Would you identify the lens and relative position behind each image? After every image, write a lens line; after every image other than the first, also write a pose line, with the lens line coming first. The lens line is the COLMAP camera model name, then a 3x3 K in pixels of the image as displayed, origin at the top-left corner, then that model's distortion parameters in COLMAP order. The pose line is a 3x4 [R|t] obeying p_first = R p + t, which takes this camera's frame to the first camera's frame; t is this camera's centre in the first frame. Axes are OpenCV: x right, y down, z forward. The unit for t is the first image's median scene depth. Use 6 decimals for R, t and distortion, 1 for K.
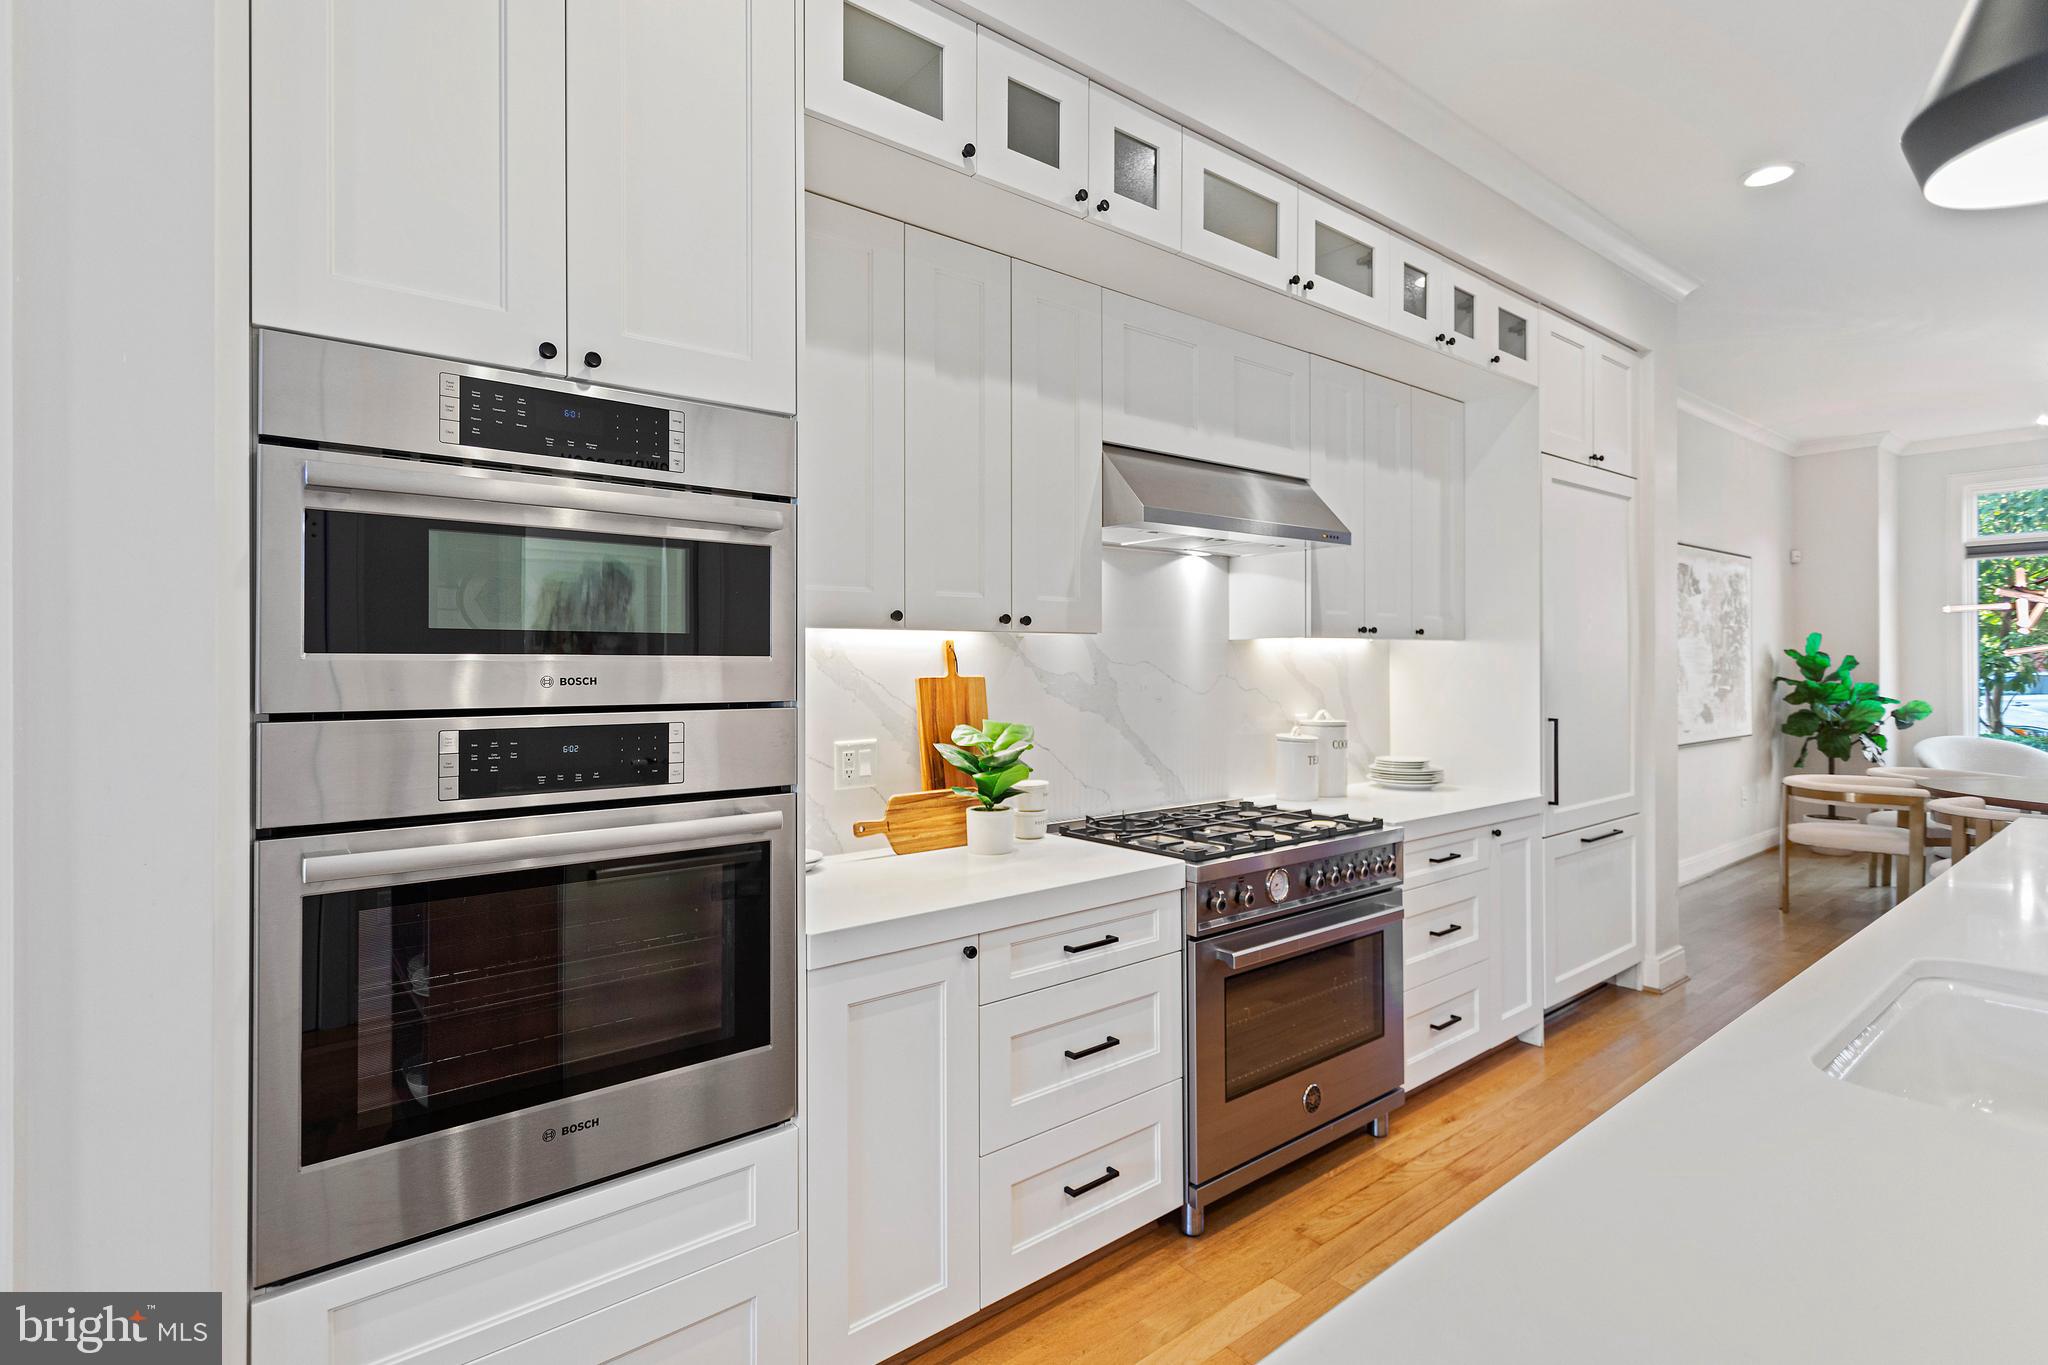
lens RADIAL K [[988.3, 0, 1023.8], [0, 988.3, 658.2], [0, 0, 1]] dist [0.007638, 0.000633]
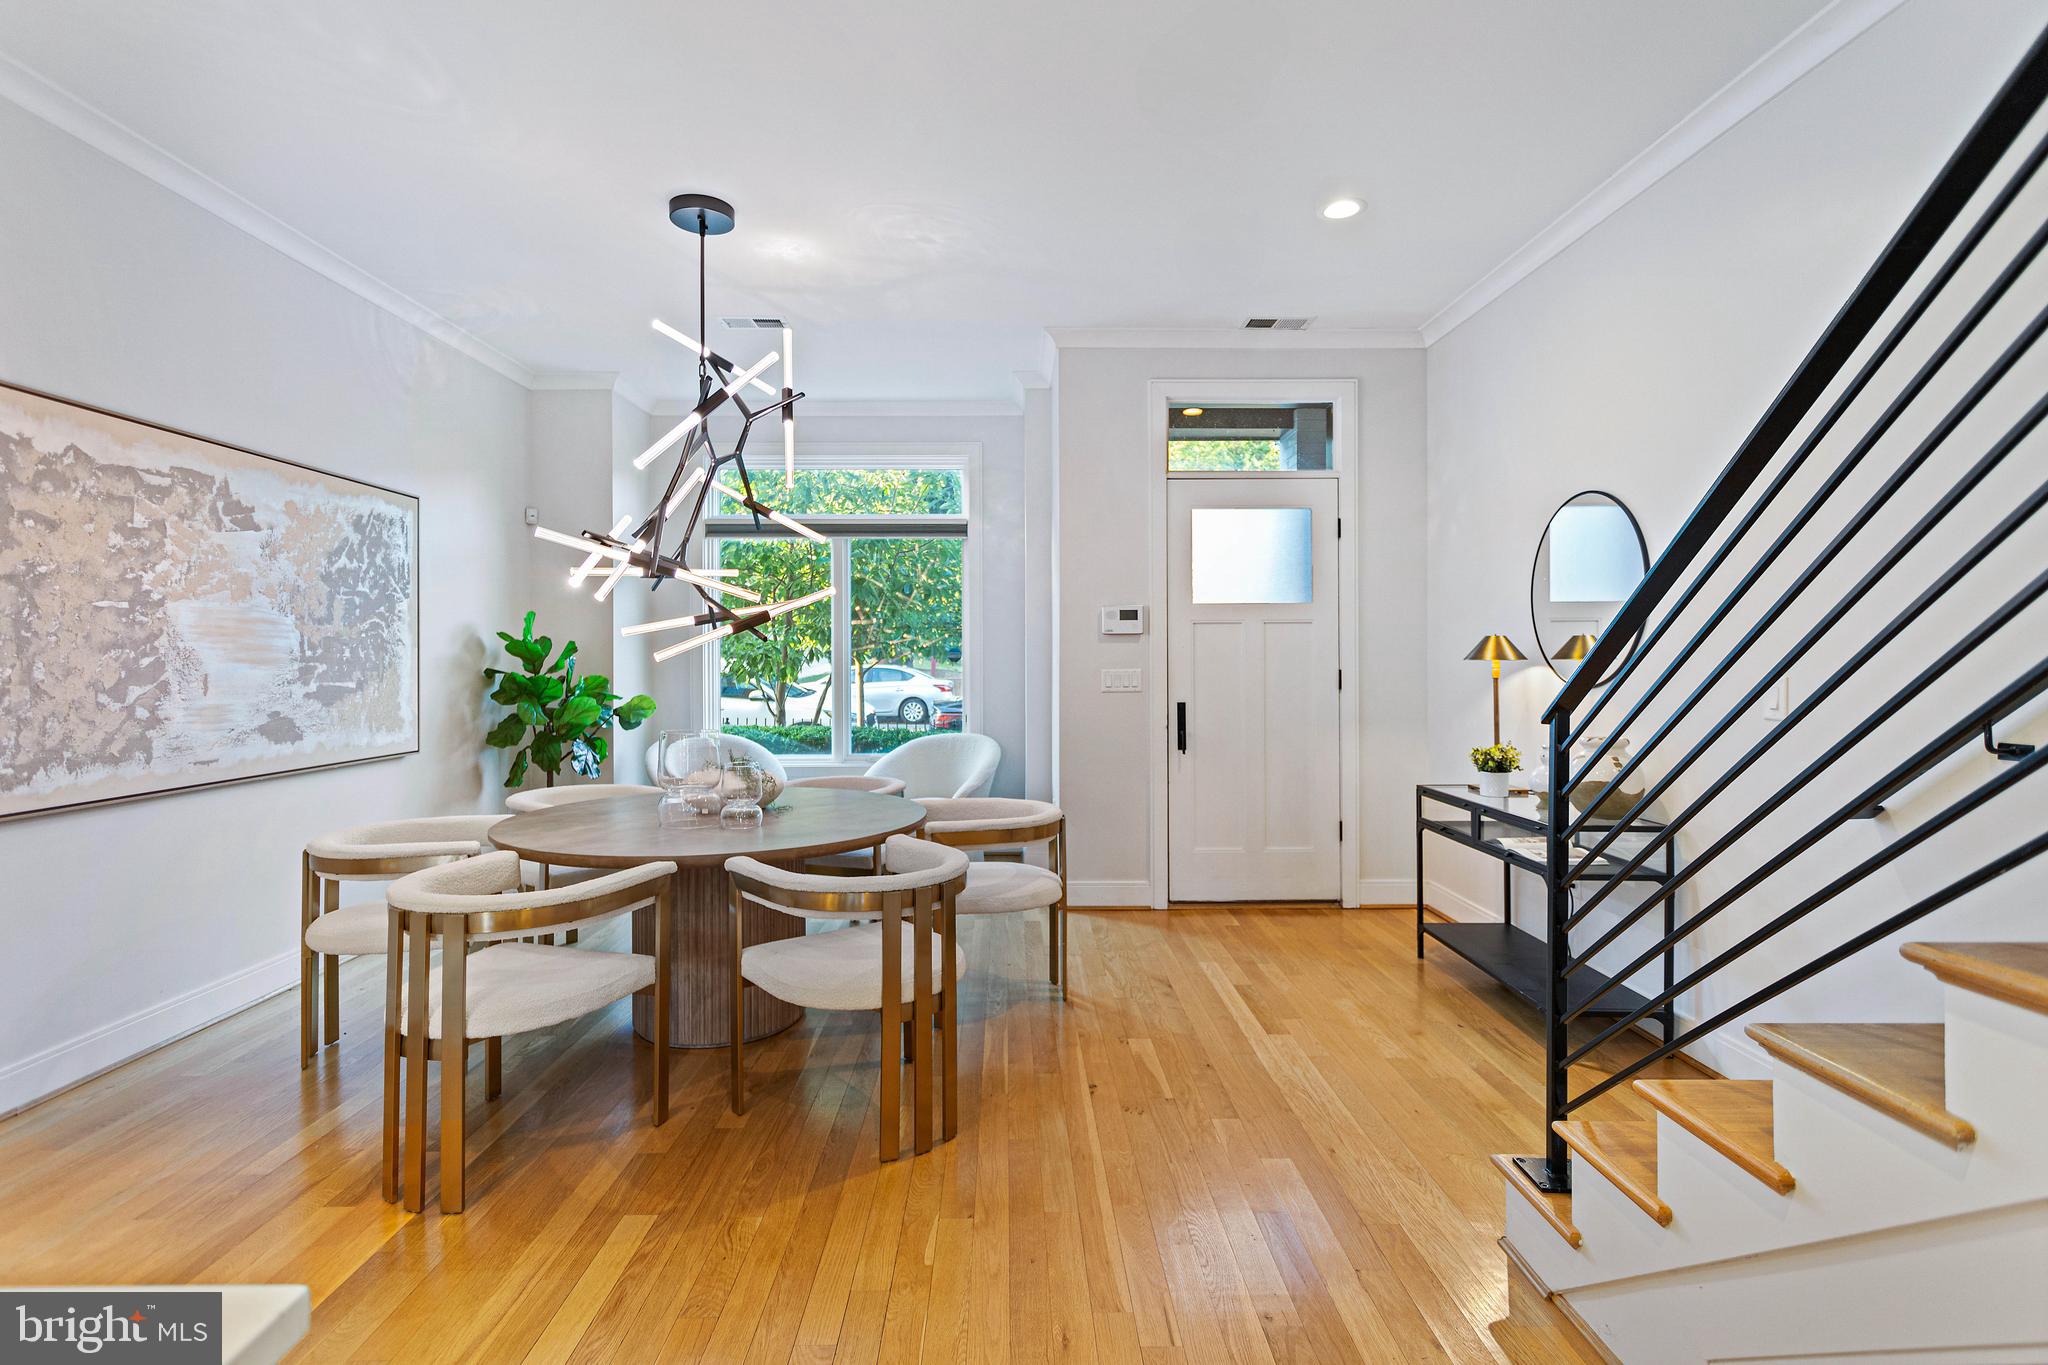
lens RADIAL K [[960.1, 0, 1016.9], [0, 960.1, 657.6], [0, 0, 1]] dist [-0.000553, -0.000313]
pose [[0.617505, 0.001613, 0.786565, 0.980327], [-0.002093, 0.999998, -0.000407, 0.022636], [-0.786564, -0.001395, 0.617507, 0.530491]]
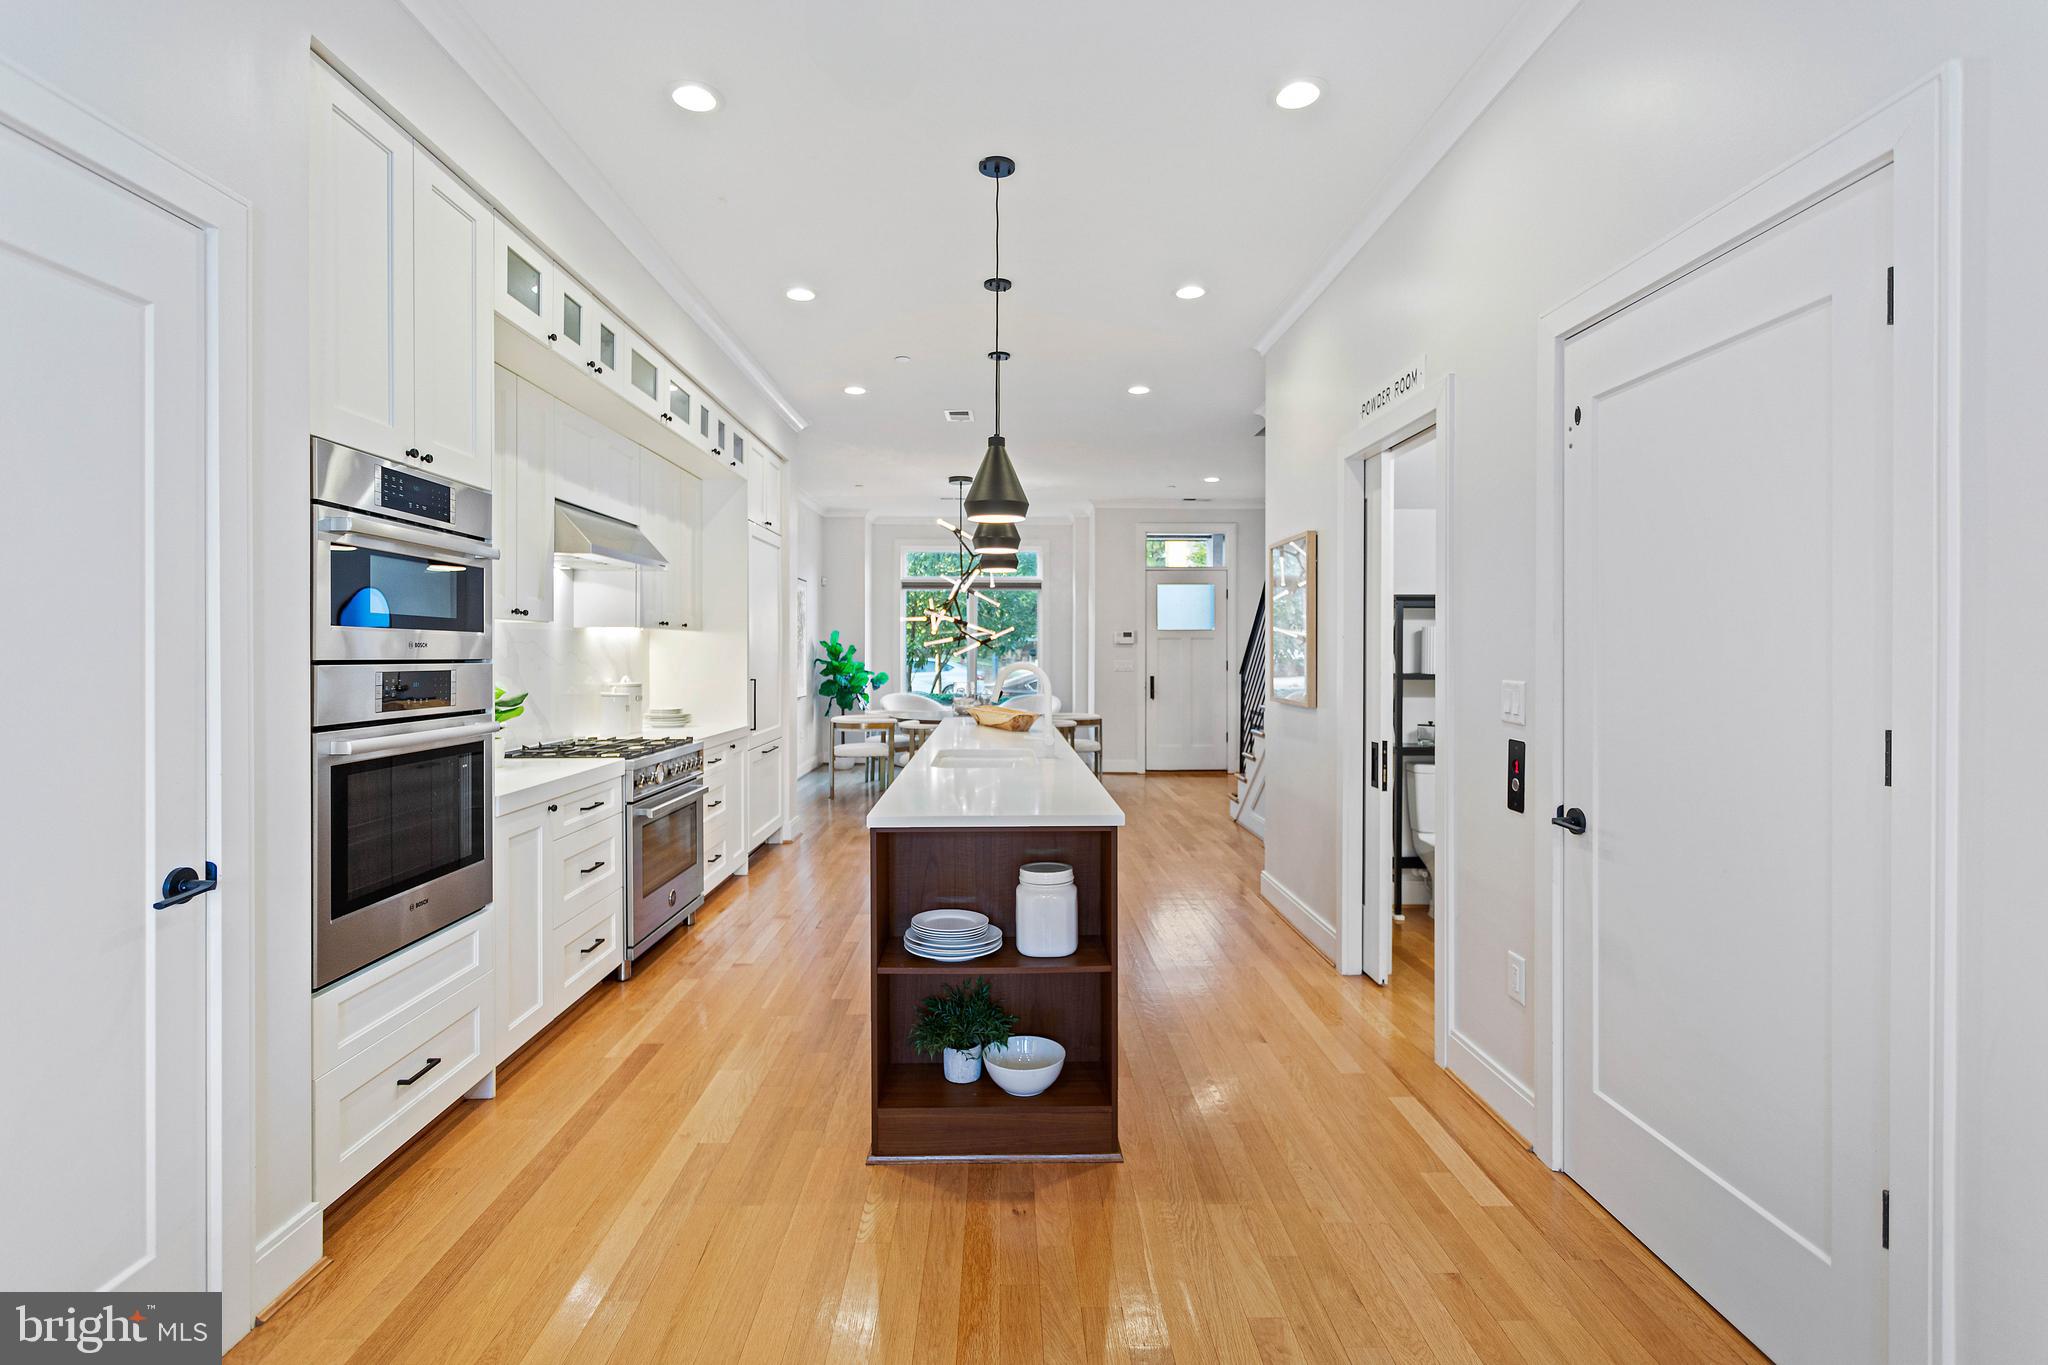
lens RADIAL K [[960.1, 0, 1016.9], [0, 960.1, 657.6], [0, 0, 1]] dist [-0.000553, -0.000313]
pose [[0.616593, -0.001345, 0.787281, -0.517249], [-0.005815, 0.999963, 0.006262, 0.013285], [-0.787261, -0.008439, 0.616562, -0.387832]]
